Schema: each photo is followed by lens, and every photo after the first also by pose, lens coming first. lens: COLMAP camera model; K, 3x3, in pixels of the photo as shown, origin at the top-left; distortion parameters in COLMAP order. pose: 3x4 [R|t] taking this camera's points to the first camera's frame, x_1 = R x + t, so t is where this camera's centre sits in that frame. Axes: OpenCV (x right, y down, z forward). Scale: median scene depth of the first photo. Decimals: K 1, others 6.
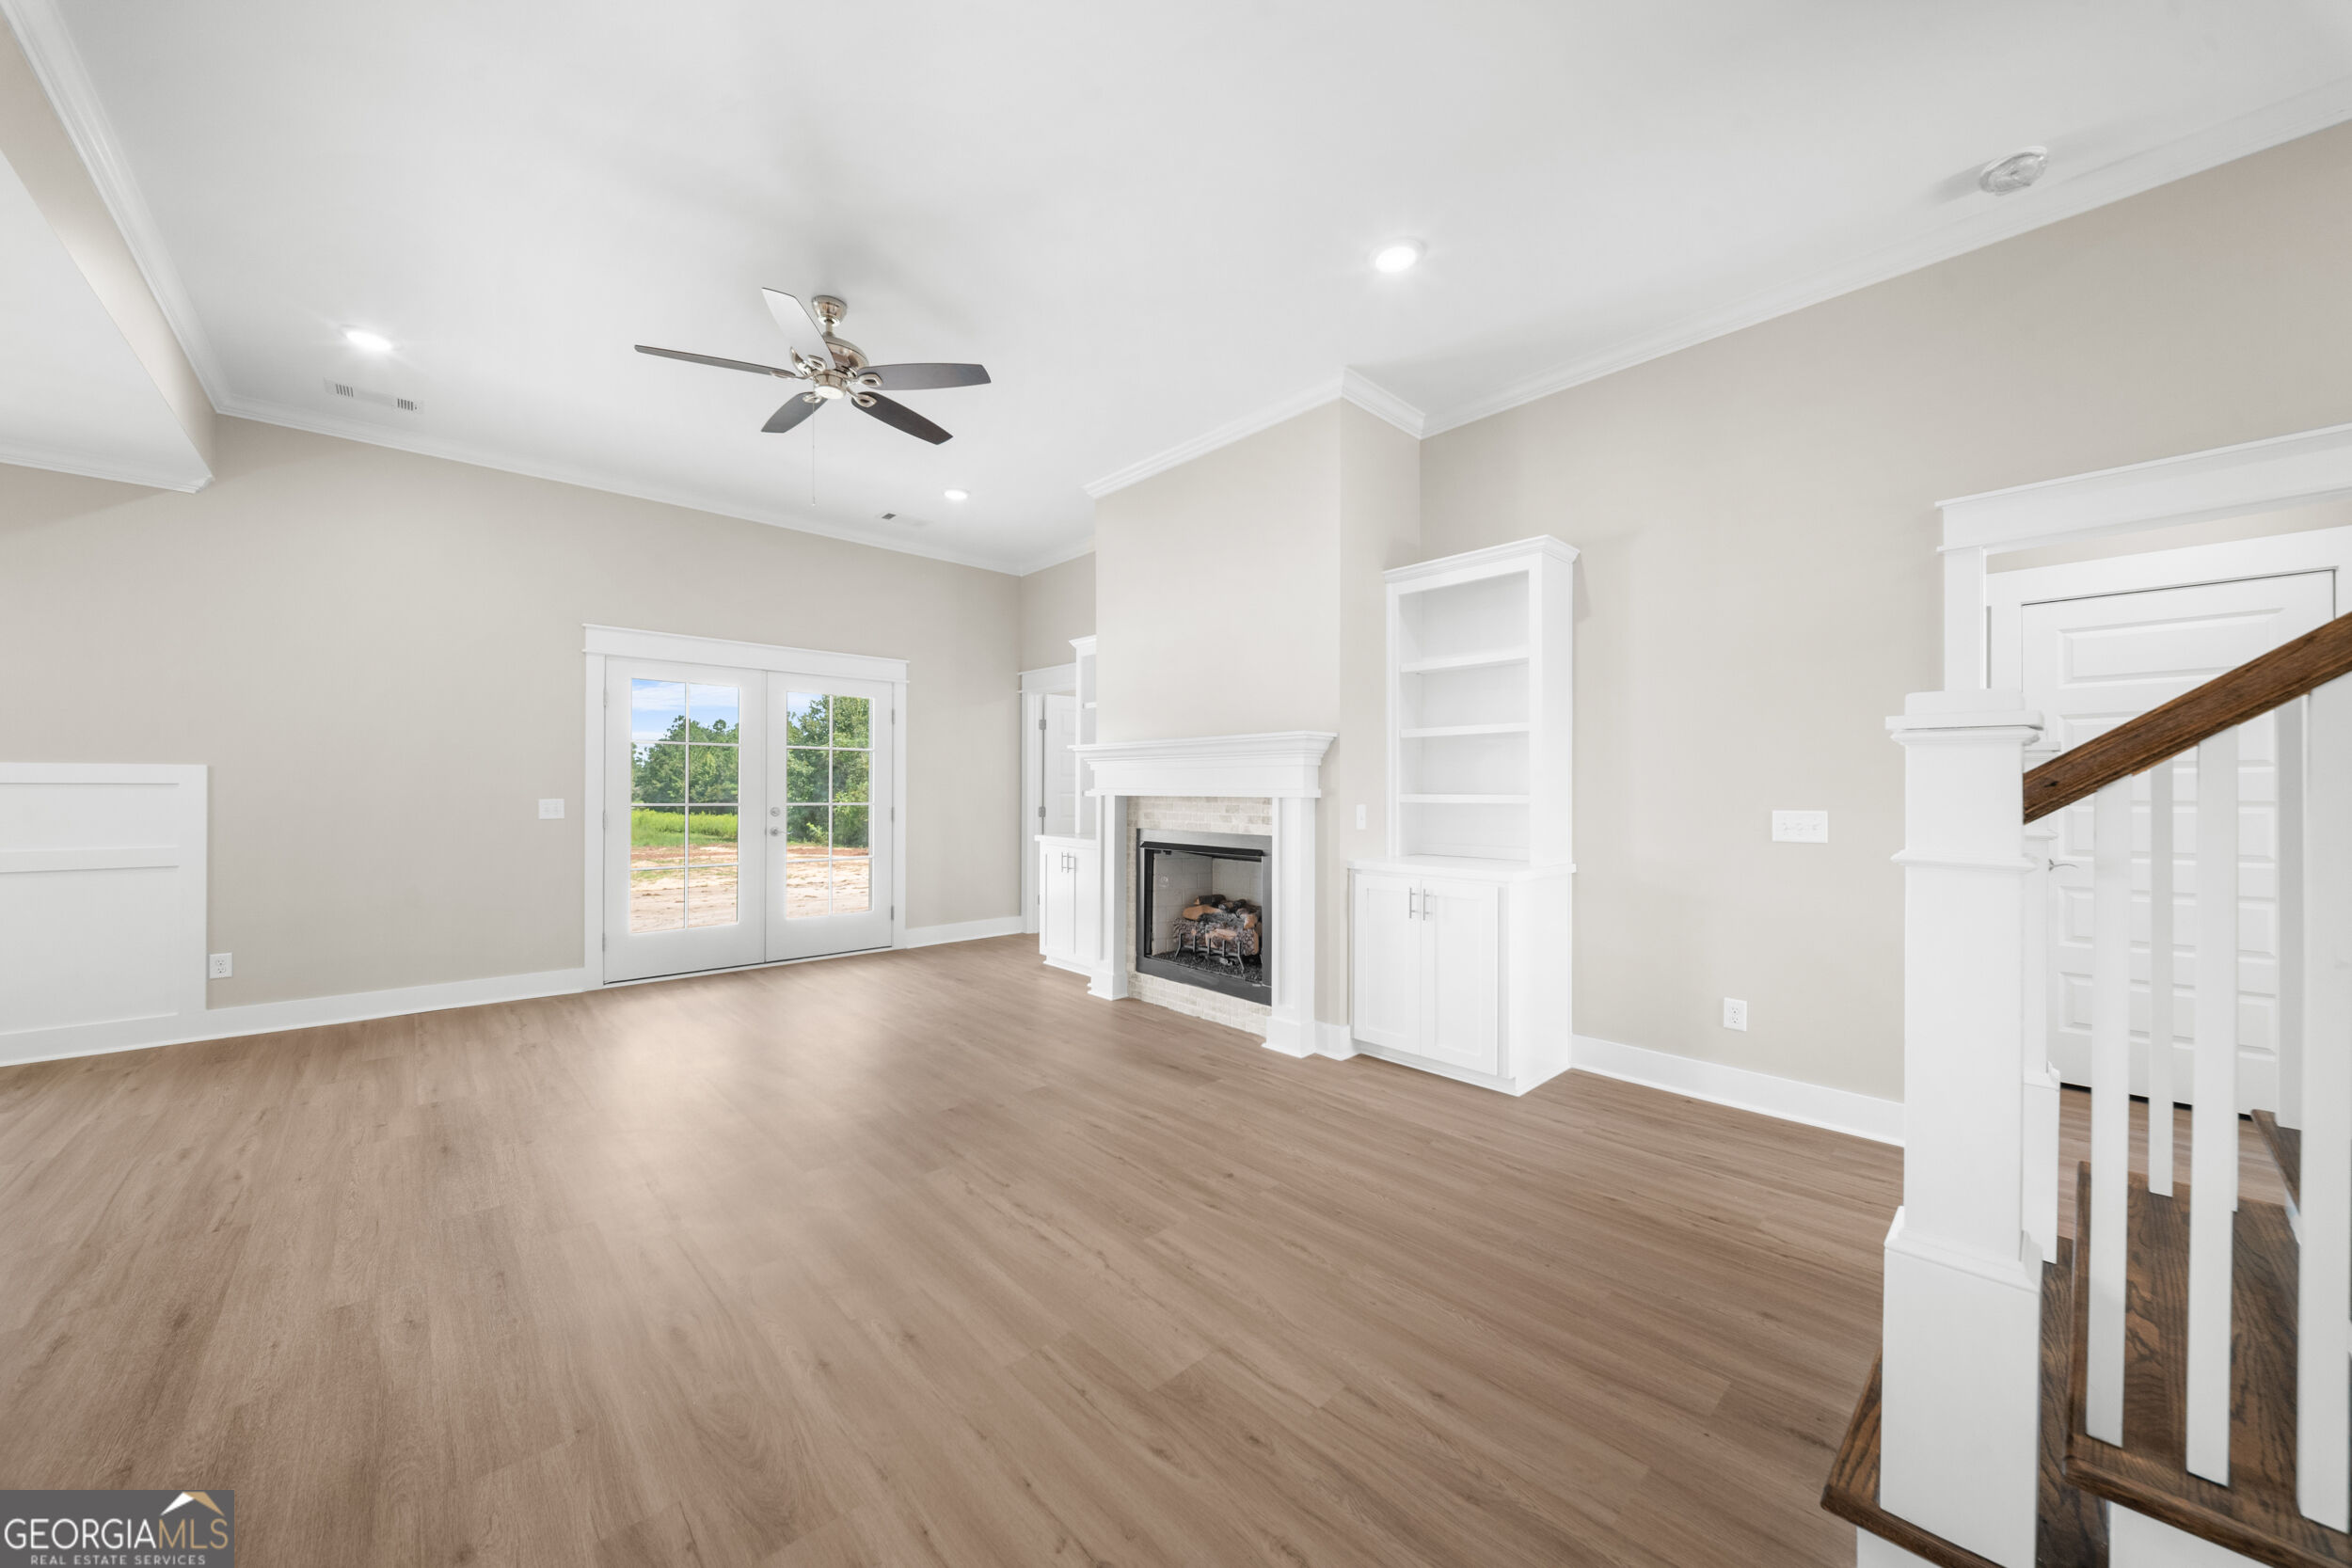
lens RADIAL K [[832.7, 0, 1167.9], [0, 832.7, 789.7], [0, 0, 1]] dist [-0.008929, -0.000209]
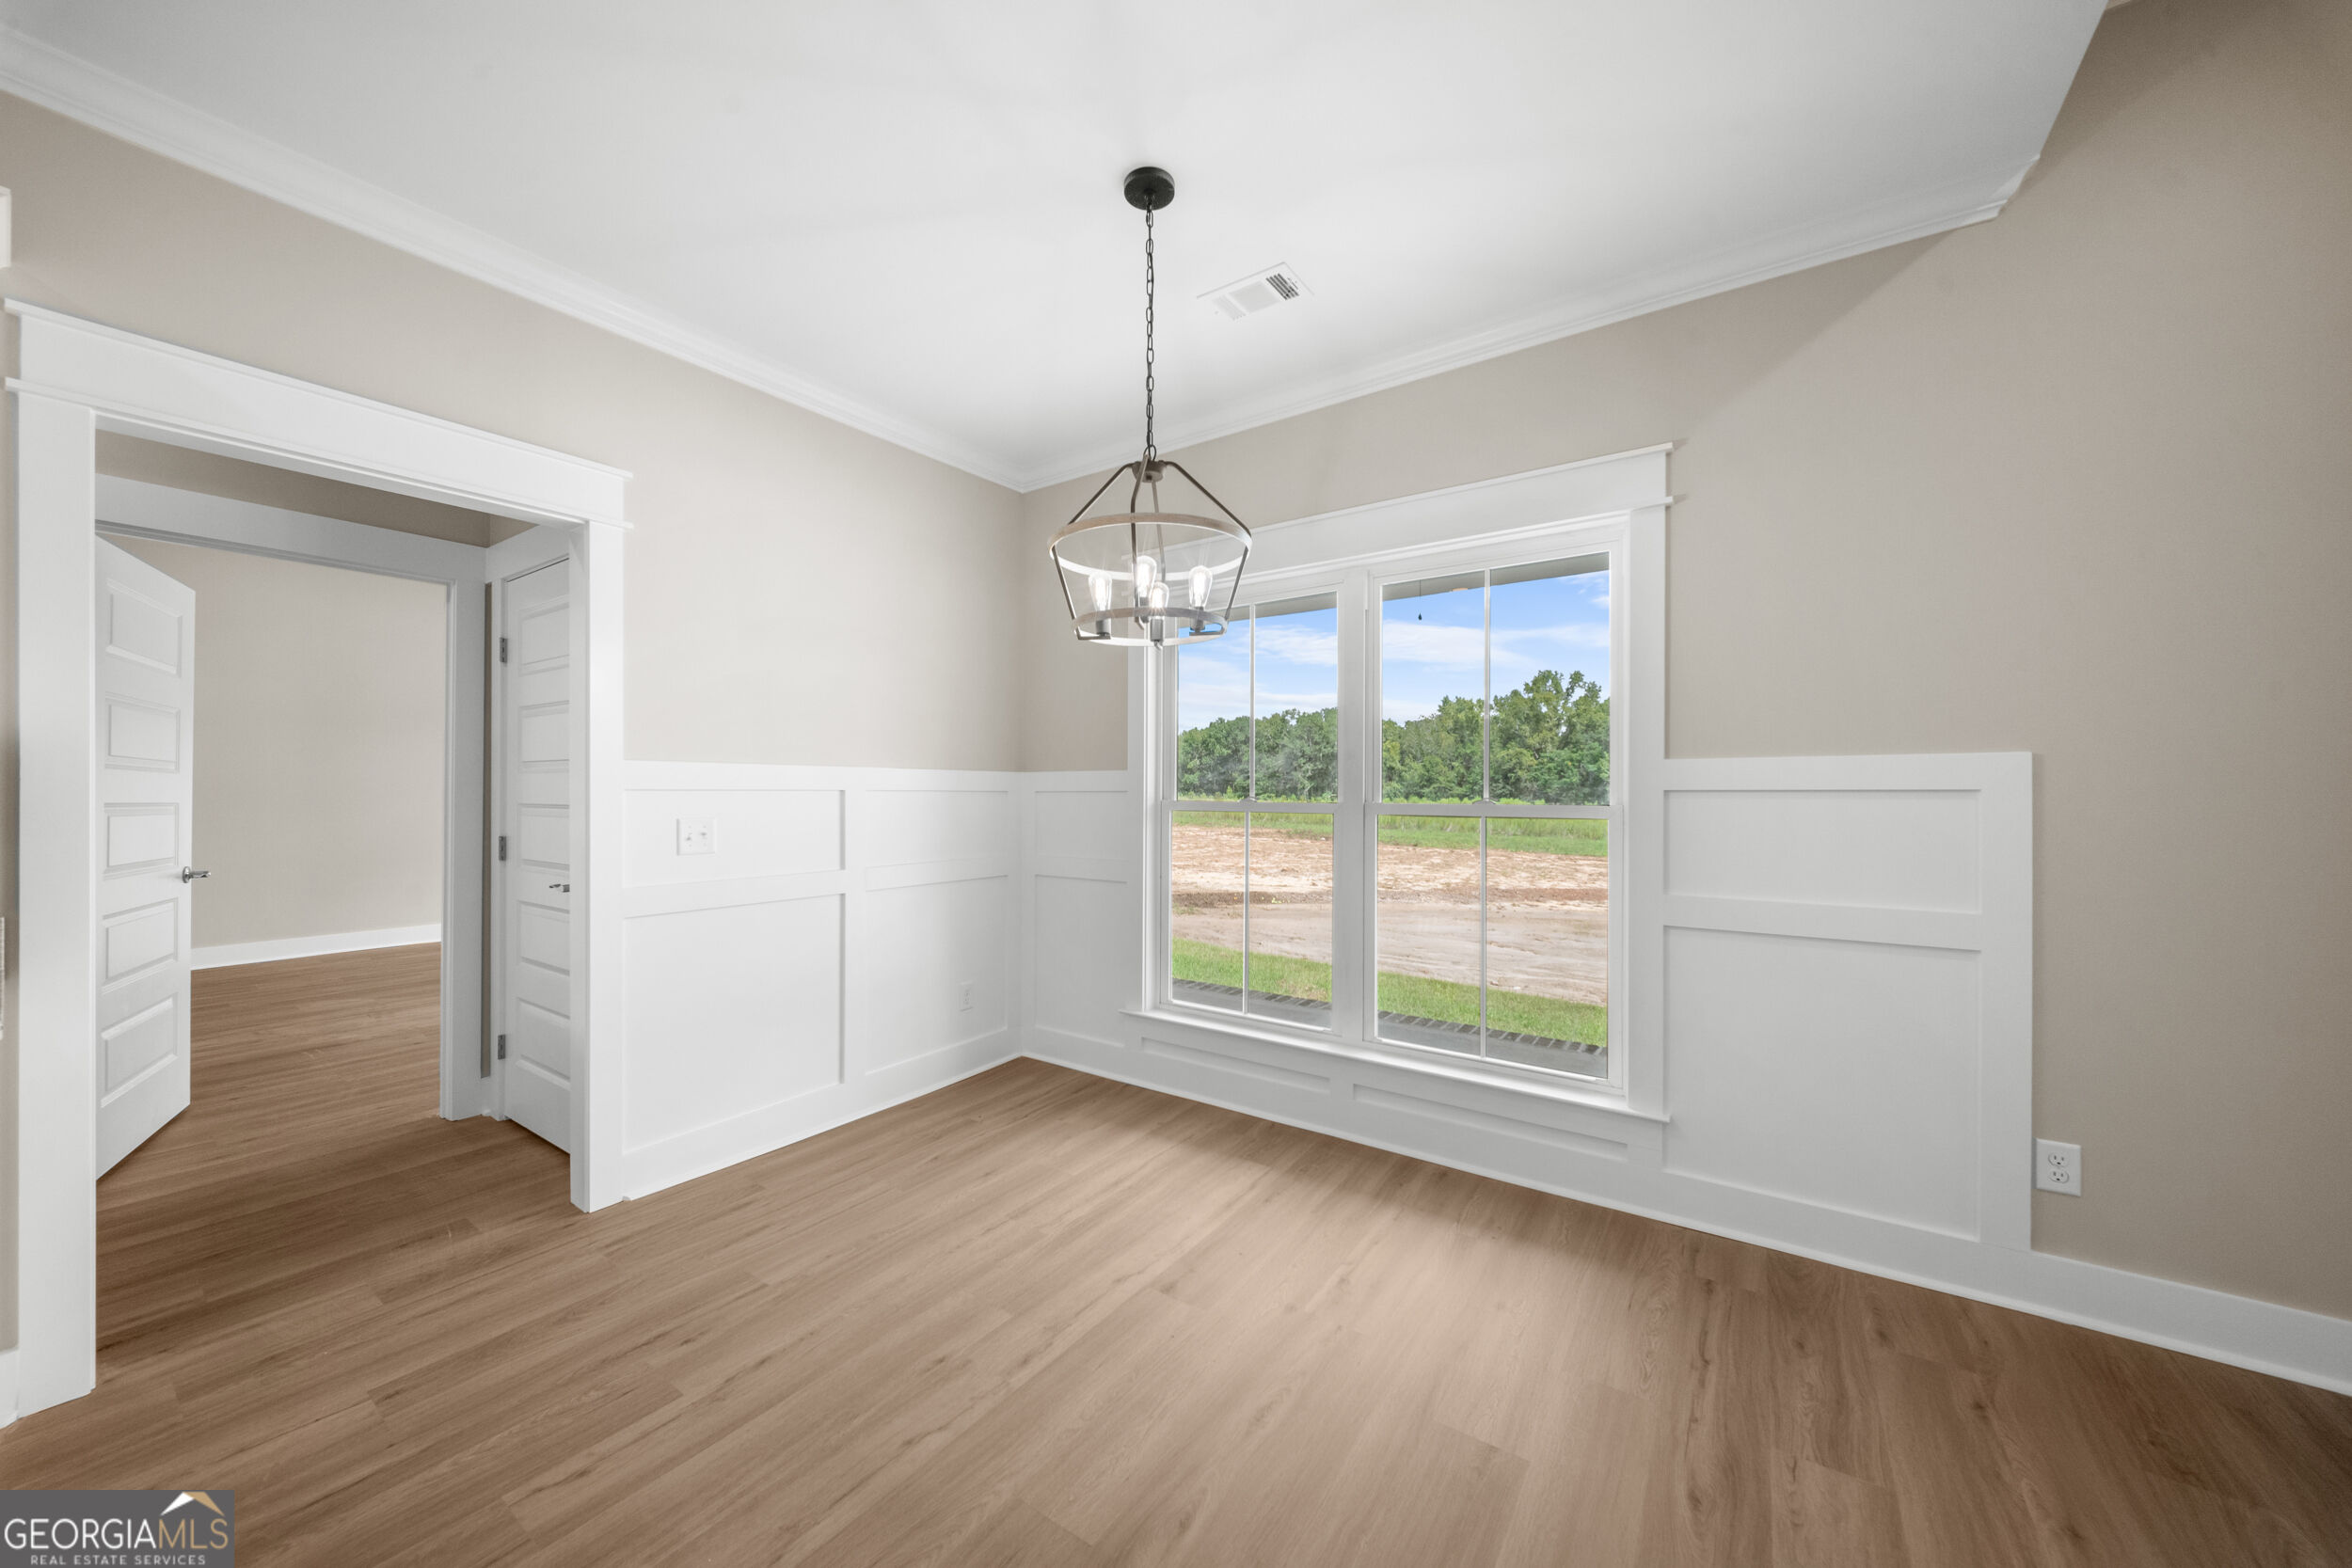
lens RADIAL K [[832.7, 0, 1167.9], [0, 832.7, 789.7], [0, 0, 1]] dist [-0.008929, -0.000209]
pose [[0.207204, -0.004748, -0.978286, -0.942528], [0.002430, 0.999988, -0.004339, -0.008001], [0.978295, -0.001478, 0.207213, 0.465527]]
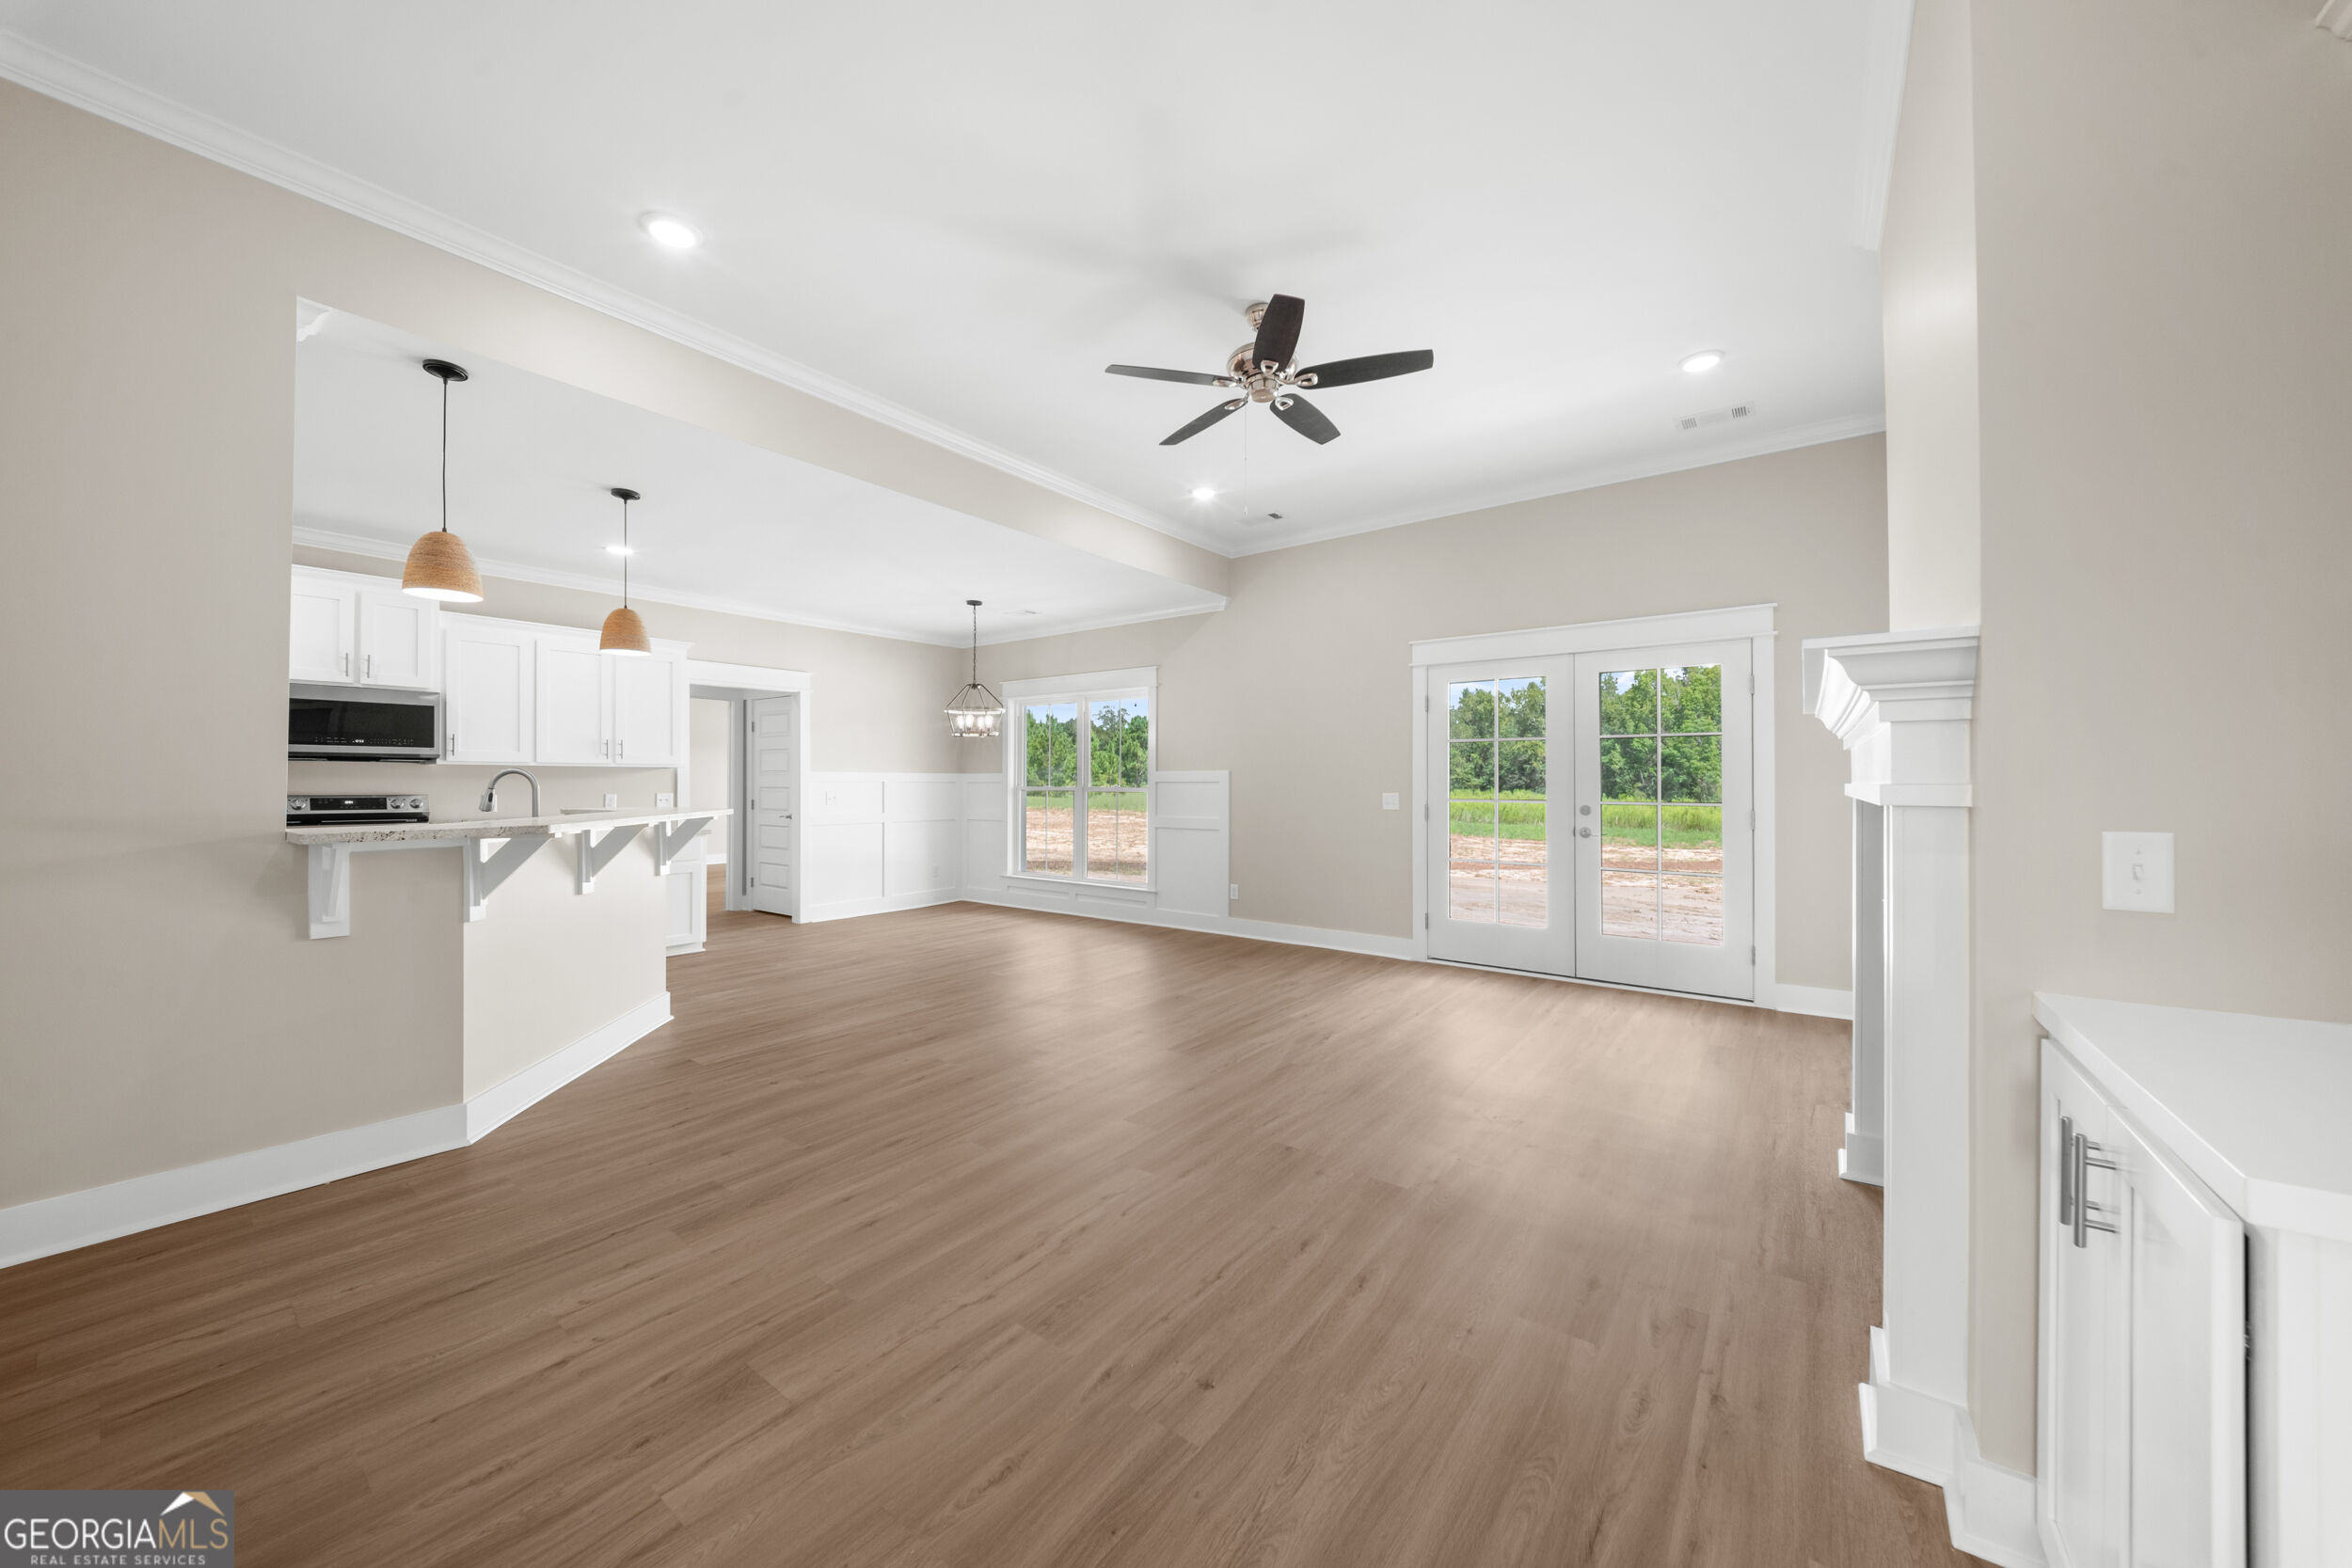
lens RADIAL K [[832.7, 0, 1167.9], [0, 832.7, 789.7], [0, 0, 1]] dist [-0.008929, -0.000209]
pose [[0.172408, 0.005779, -0.985009, 0.568444], [0.002152, 0.999978, 0.006244, -0.003444], [0.985023, -0.003196, 0.172392, 0.695384]]
